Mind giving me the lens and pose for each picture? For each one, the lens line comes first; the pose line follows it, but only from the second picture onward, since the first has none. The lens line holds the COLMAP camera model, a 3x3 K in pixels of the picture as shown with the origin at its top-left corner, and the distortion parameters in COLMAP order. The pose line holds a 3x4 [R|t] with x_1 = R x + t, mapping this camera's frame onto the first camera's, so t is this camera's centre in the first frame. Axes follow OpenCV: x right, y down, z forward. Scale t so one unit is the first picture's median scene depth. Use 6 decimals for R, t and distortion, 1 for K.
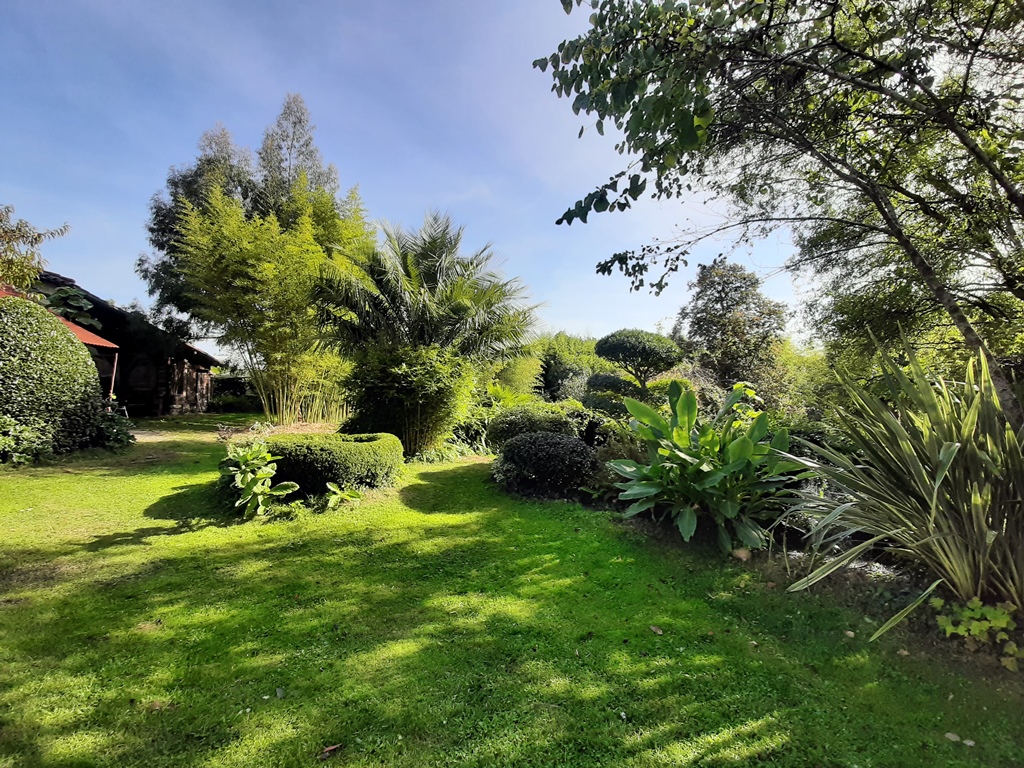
lens RADIAL K [[409.2, 0, 512.0], [0, 409.2, 384.0], [0, 0, 1]] dist [0.025042, 0.000017]
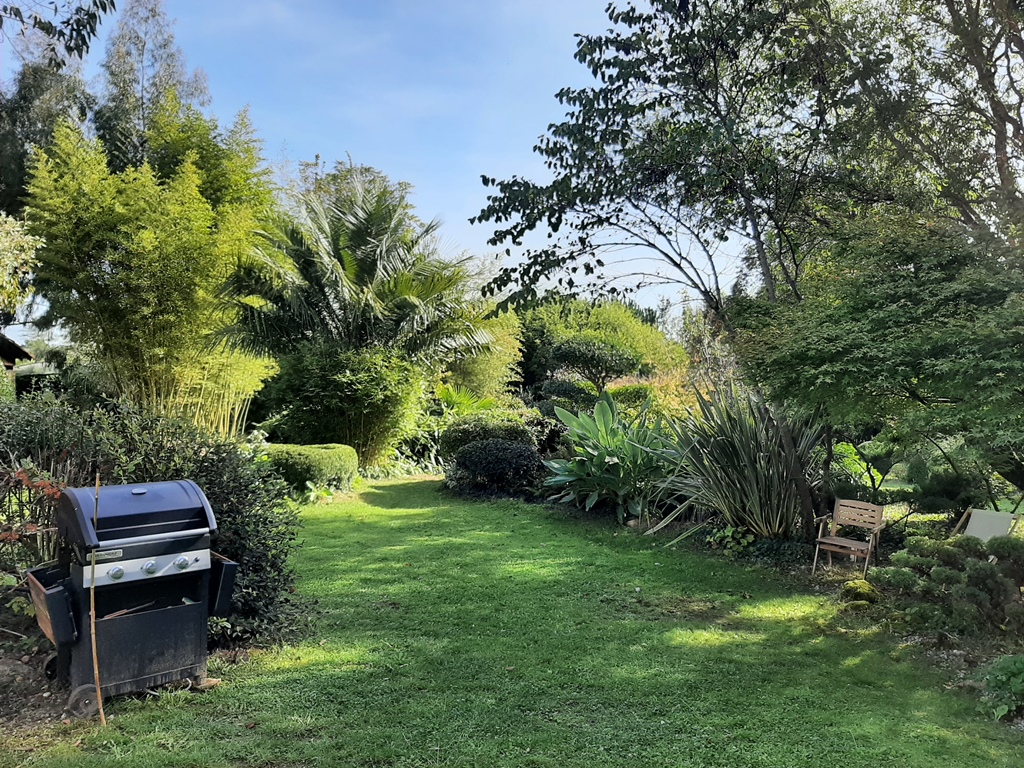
lens RADIAL K [[797.9, 0, 520.9], [0, 797.9, 385.5], [0, 0, 1]] dist [0.127983, -0.230558]
pose [[0.998530, -0.010553, 0.053172, 0.027690], [0.009454, 0.999738, 0.020870, -0.045488], [-0.053378, -0.020336, 0.998367, -0.760478]]
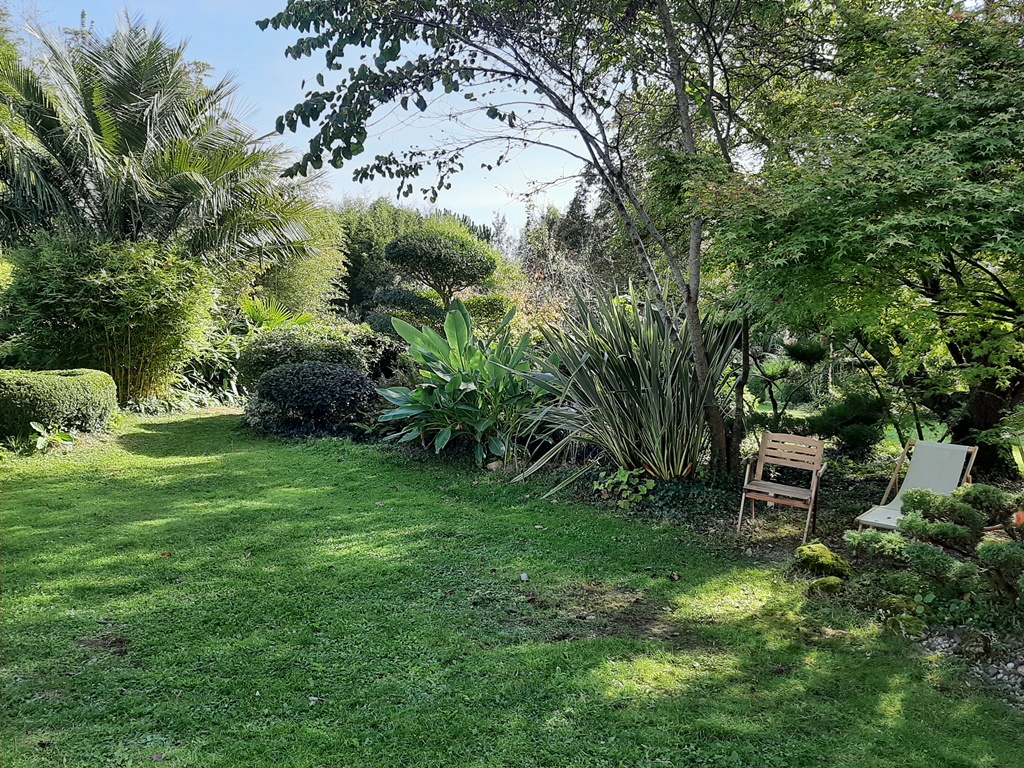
lens RADIAL K [[797.9, 0, 520.9], [0, 797.9, 385.5], [0, 0, 1]] dist [0.127983, -0.230558]
pose [[0.964938, -0.028310, 0.260946, 0.045226], [-0.001960, 0.993362, 0.115017, -0.013569], [-0.262470, -0.111496, 0.958477, -0.458934]]
